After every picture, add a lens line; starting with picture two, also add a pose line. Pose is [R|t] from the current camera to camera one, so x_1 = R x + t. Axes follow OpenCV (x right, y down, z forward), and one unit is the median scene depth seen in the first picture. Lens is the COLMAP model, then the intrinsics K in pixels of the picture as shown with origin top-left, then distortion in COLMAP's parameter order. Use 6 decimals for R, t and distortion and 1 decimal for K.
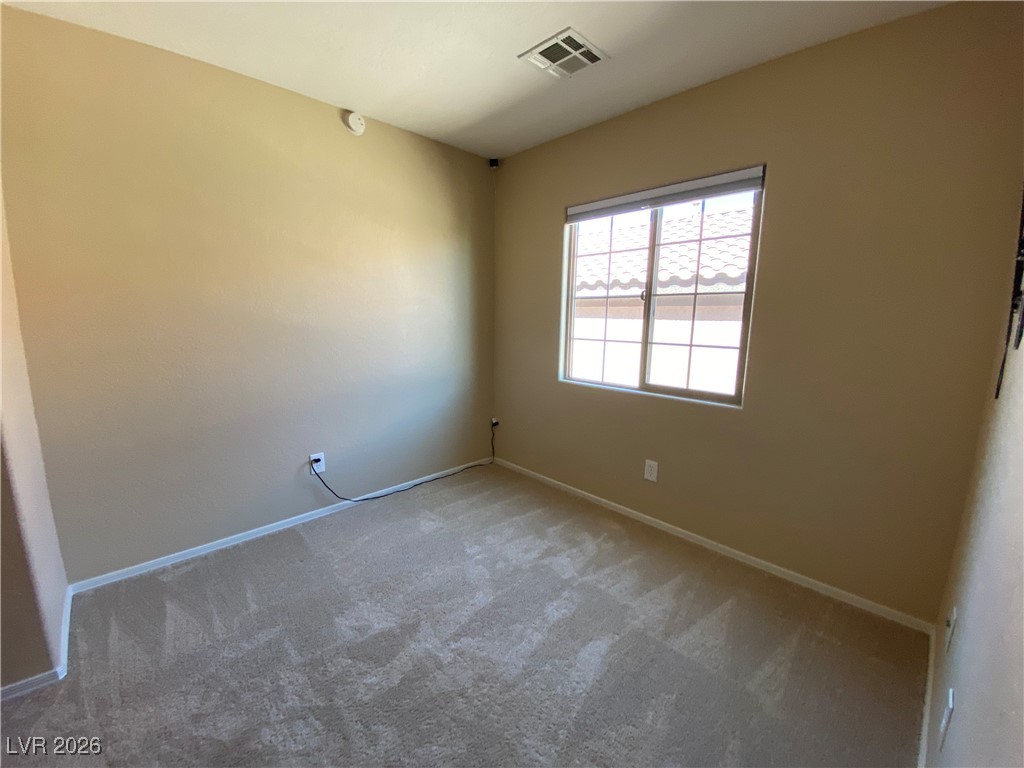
lens RADIAL K [[415.8, 0, 511.6], [0, 415.8, 387.6], [0, 0, 1]] dist [0.004332, -0.013243]
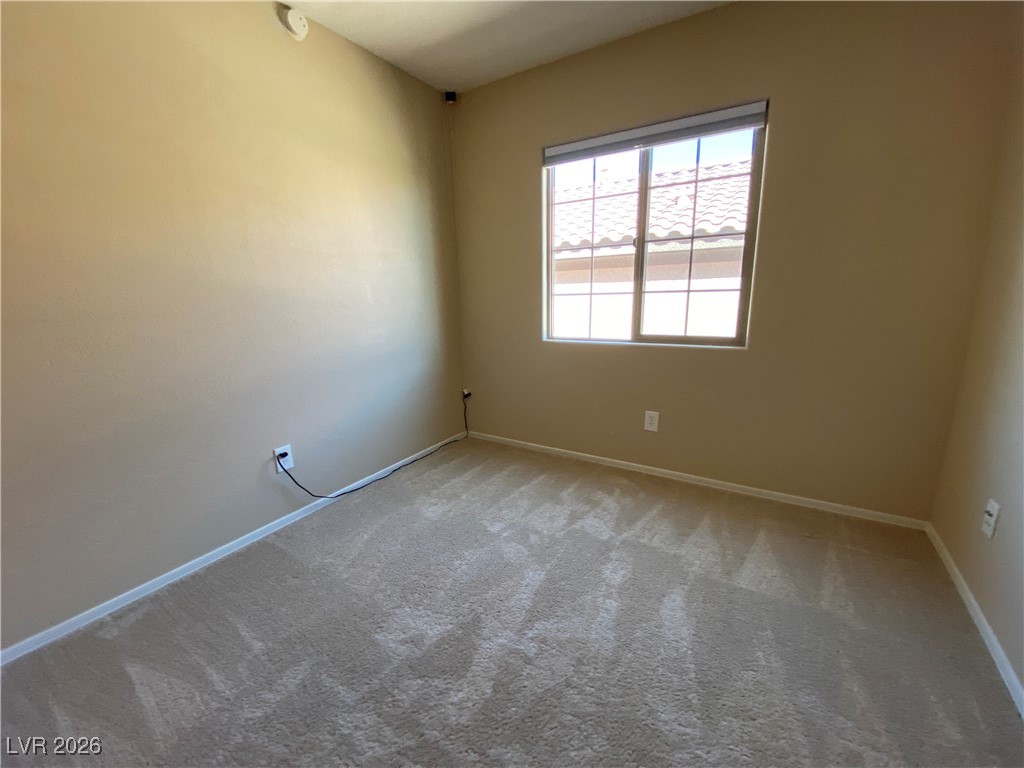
lens RADIAL K [[415.8, 0, 519.3], [0, 415.8, 386.1], [0, 0, 1]] dist [0.004332, -0.013243]
pose [[0.968857, -0.092653, 0.229632, -0.234044], [0.079890, 0.994728, 0.064290, 0.031580], [-0.234378, -0.043943, 0.971152, 0.131508]]
